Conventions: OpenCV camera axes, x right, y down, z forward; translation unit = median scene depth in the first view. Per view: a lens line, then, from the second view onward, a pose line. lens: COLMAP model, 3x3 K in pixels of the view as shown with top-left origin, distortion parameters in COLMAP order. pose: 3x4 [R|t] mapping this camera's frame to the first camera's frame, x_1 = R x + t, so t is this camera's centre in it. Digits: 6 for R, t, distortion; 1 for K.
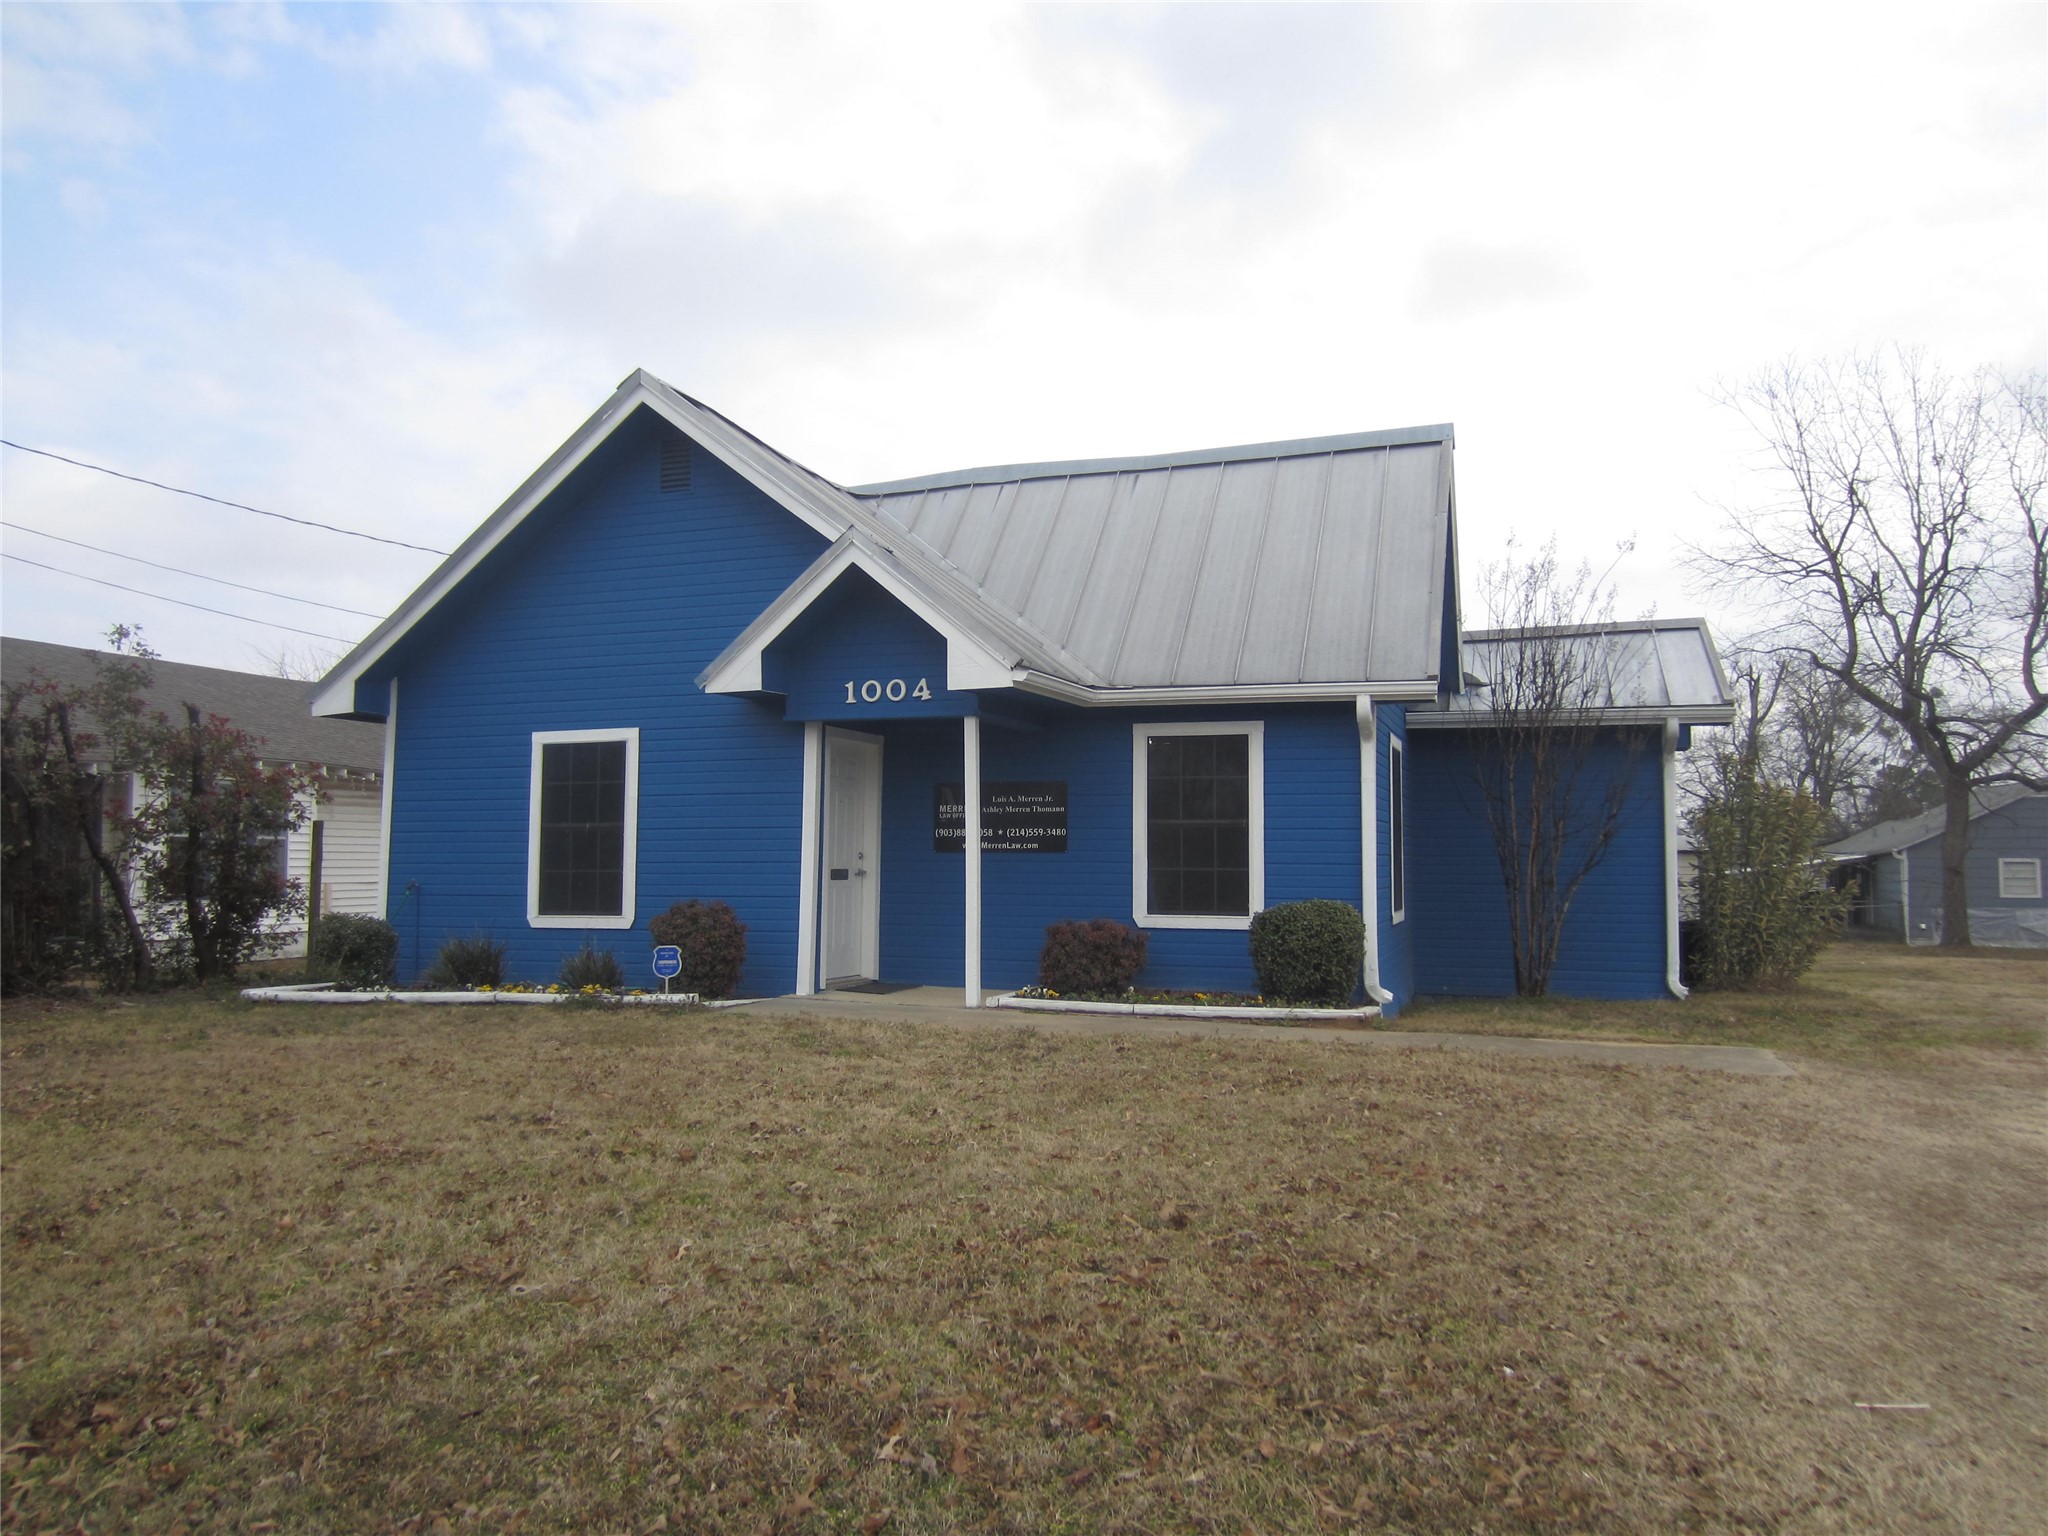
lens RADIAL K [[1467.7, 0, 1031.8], [0, 1467.7, 763.8], [0, 0, 1]] dist [-0.028912, 0.012012]
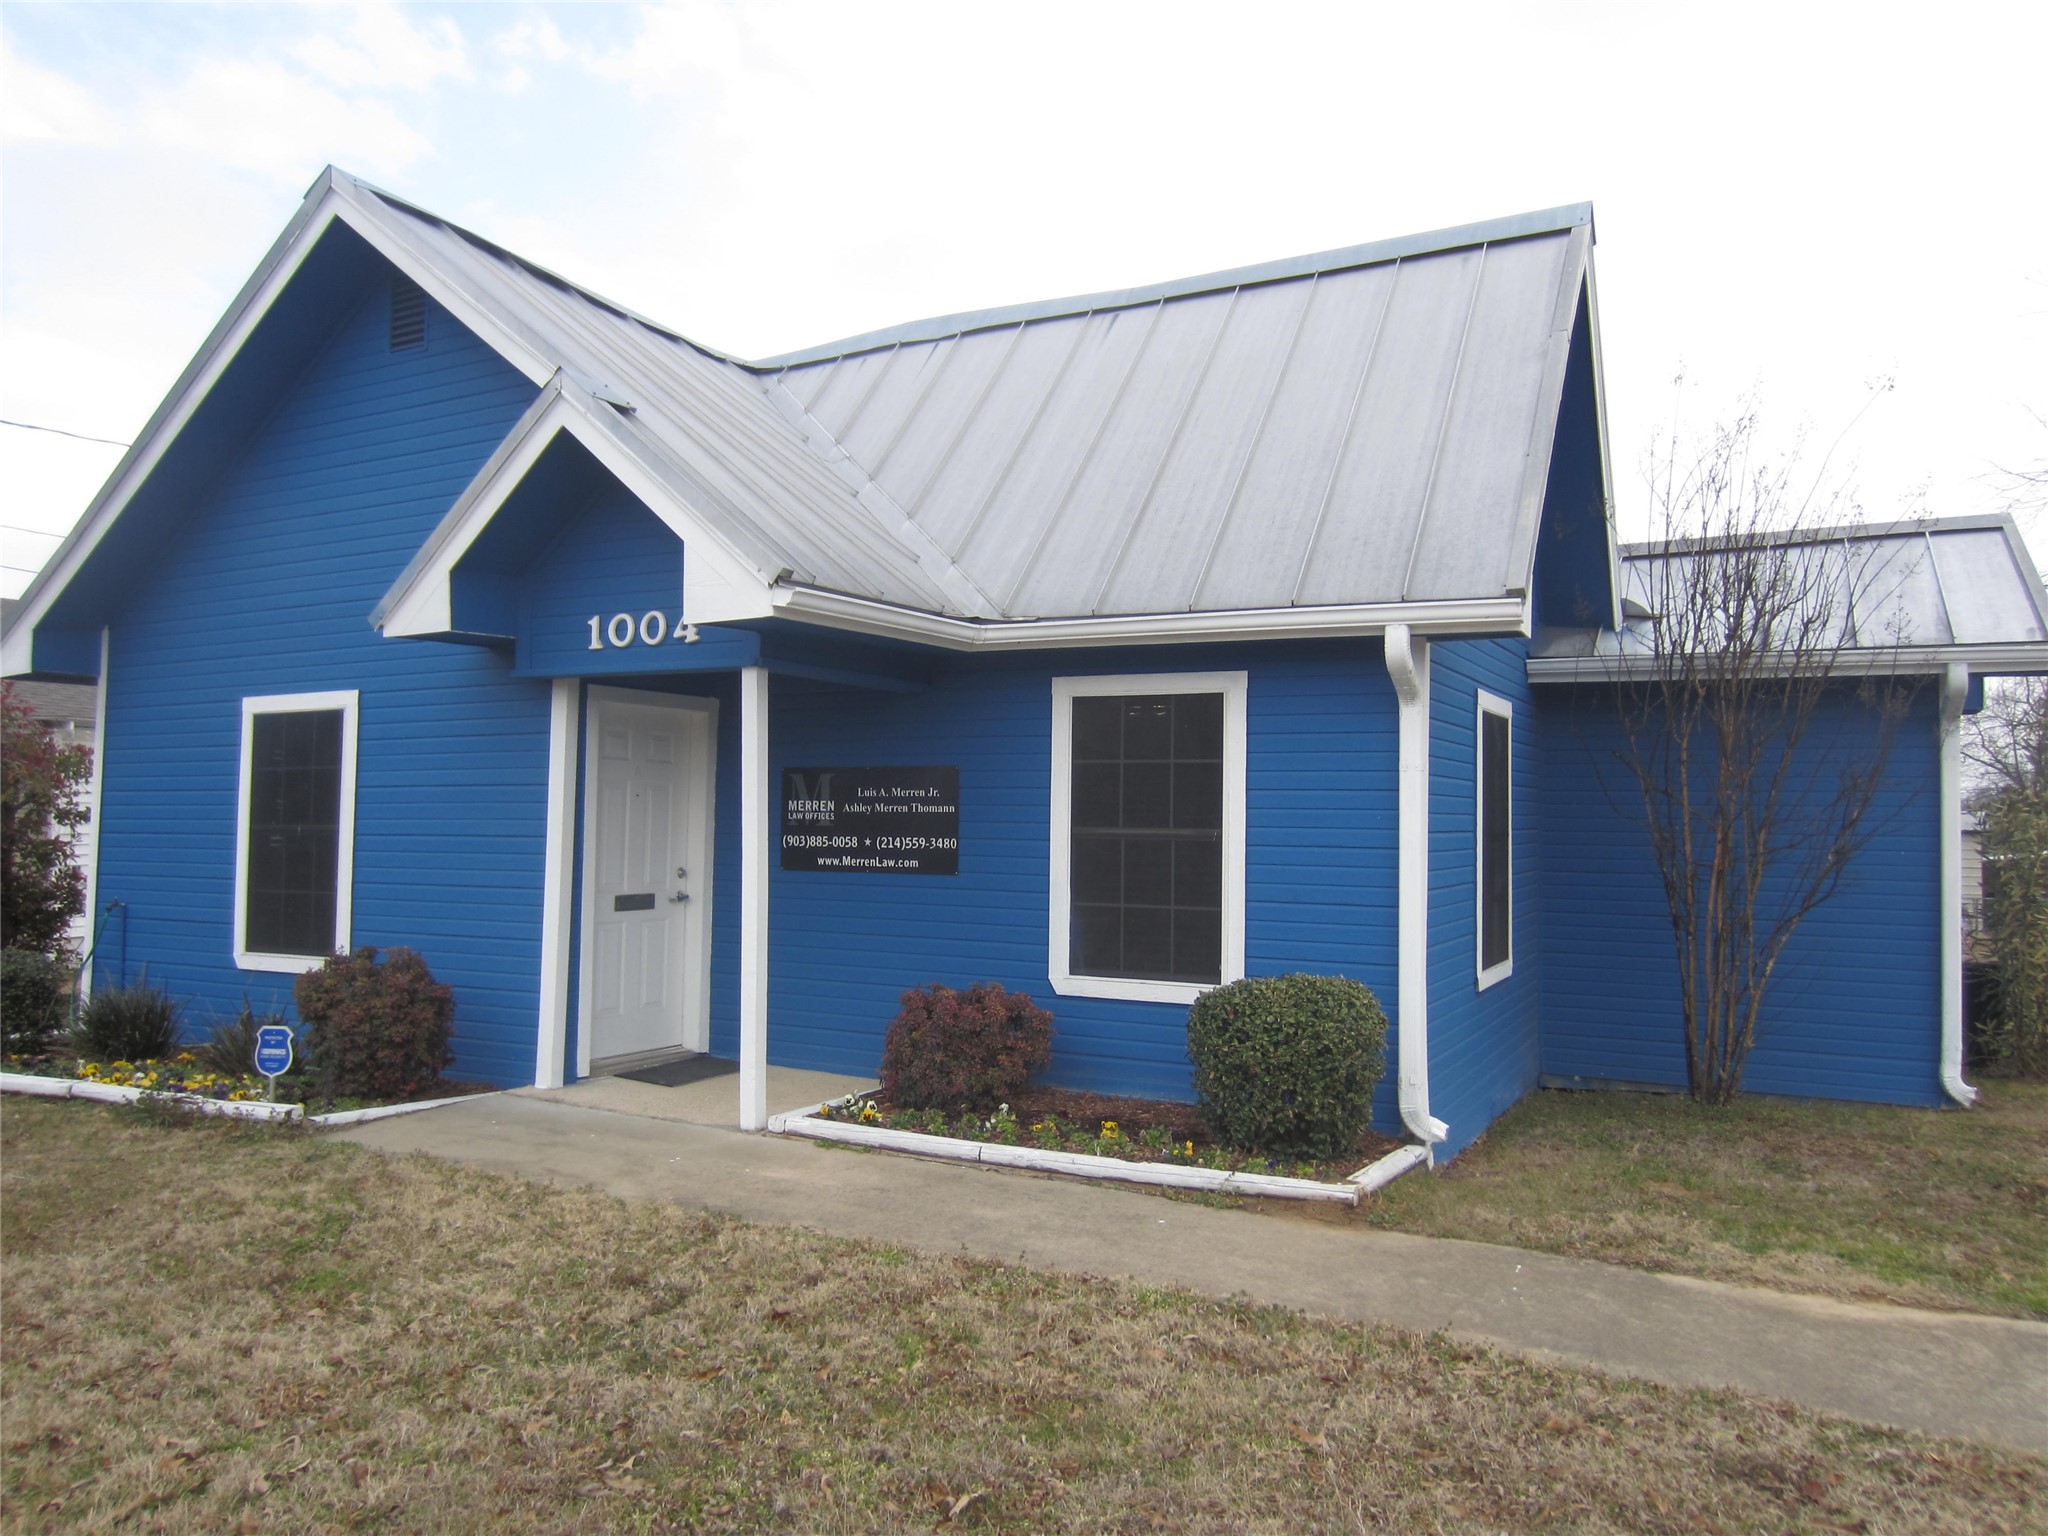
lens RADIAL K [[1467.7, 0, 1029.8], [0, 1467.7, 768.7], [0, 0, 1]] dist [-0.028912, 0.012012]
pose [[0.988647, 0.001376, -0.150253, 0.154132], [0.003053, 0.999568, 0.029238, -0.006258], [0.150228, -0.029364, 0.988215, 0.357682]]
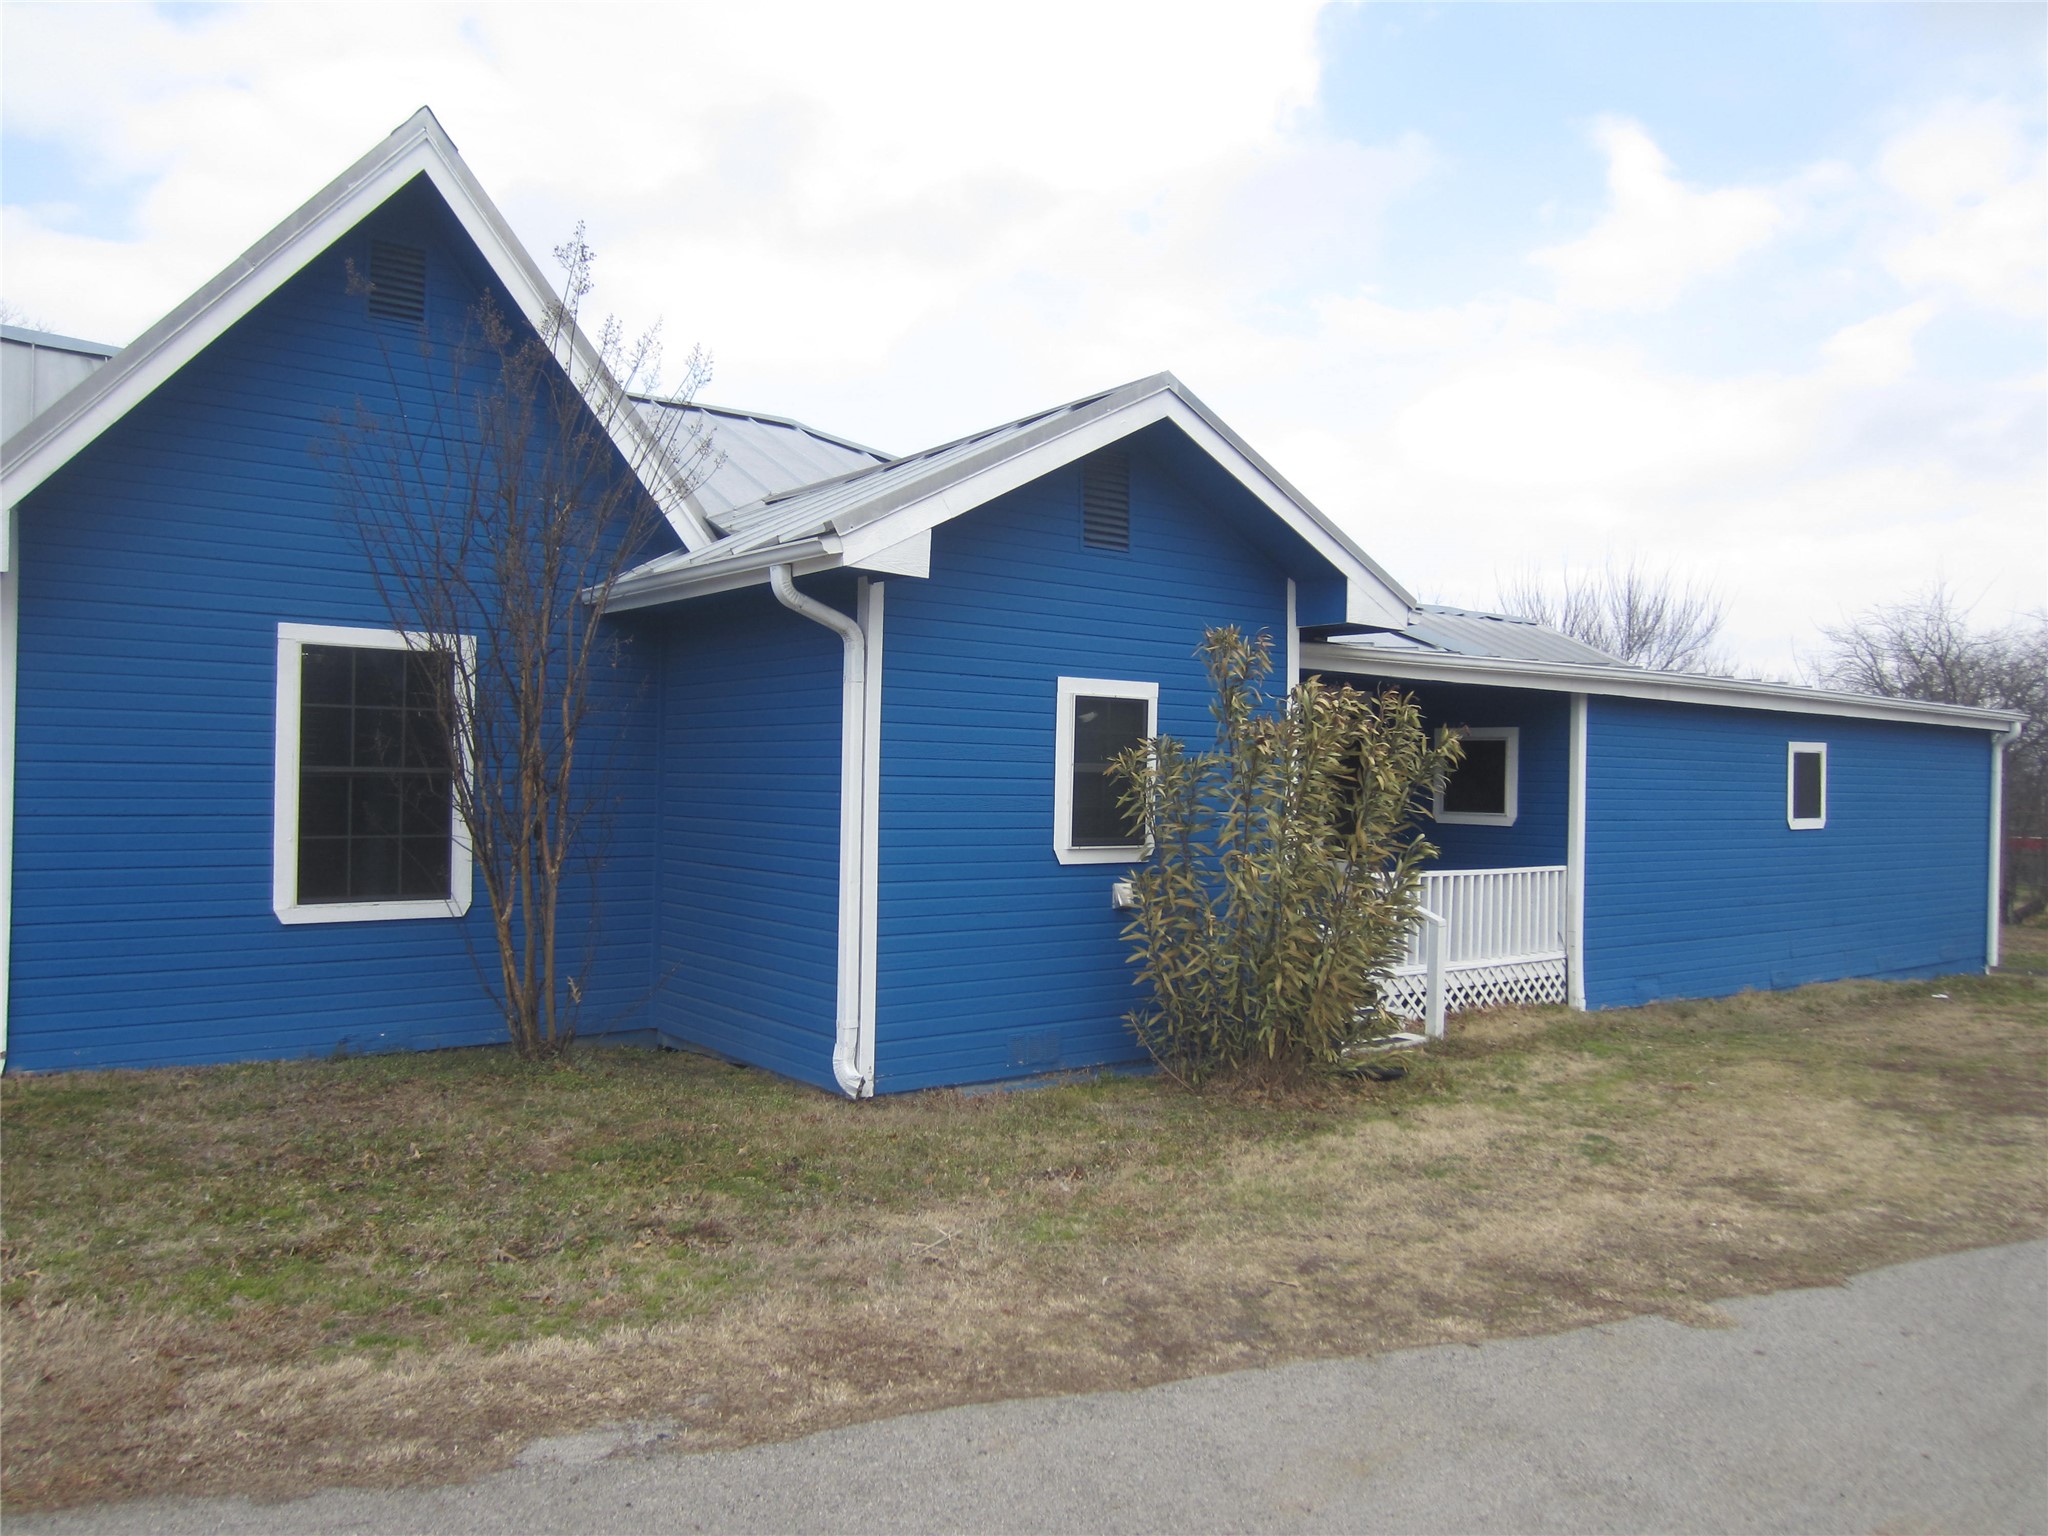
lens RADIAL K [[1467.7, 0, 1022.5], [0, 1467.7, 774.8], [0, 0, 1]] dist [-0.028912, 0.012012]
pose [[0.830252, 0.008204, -0.557328, 0.903290], [0.020195, 0.998792, 0.044788, 0.025038], [0.557022, -0.048441, 0.829084, 0.689759]]
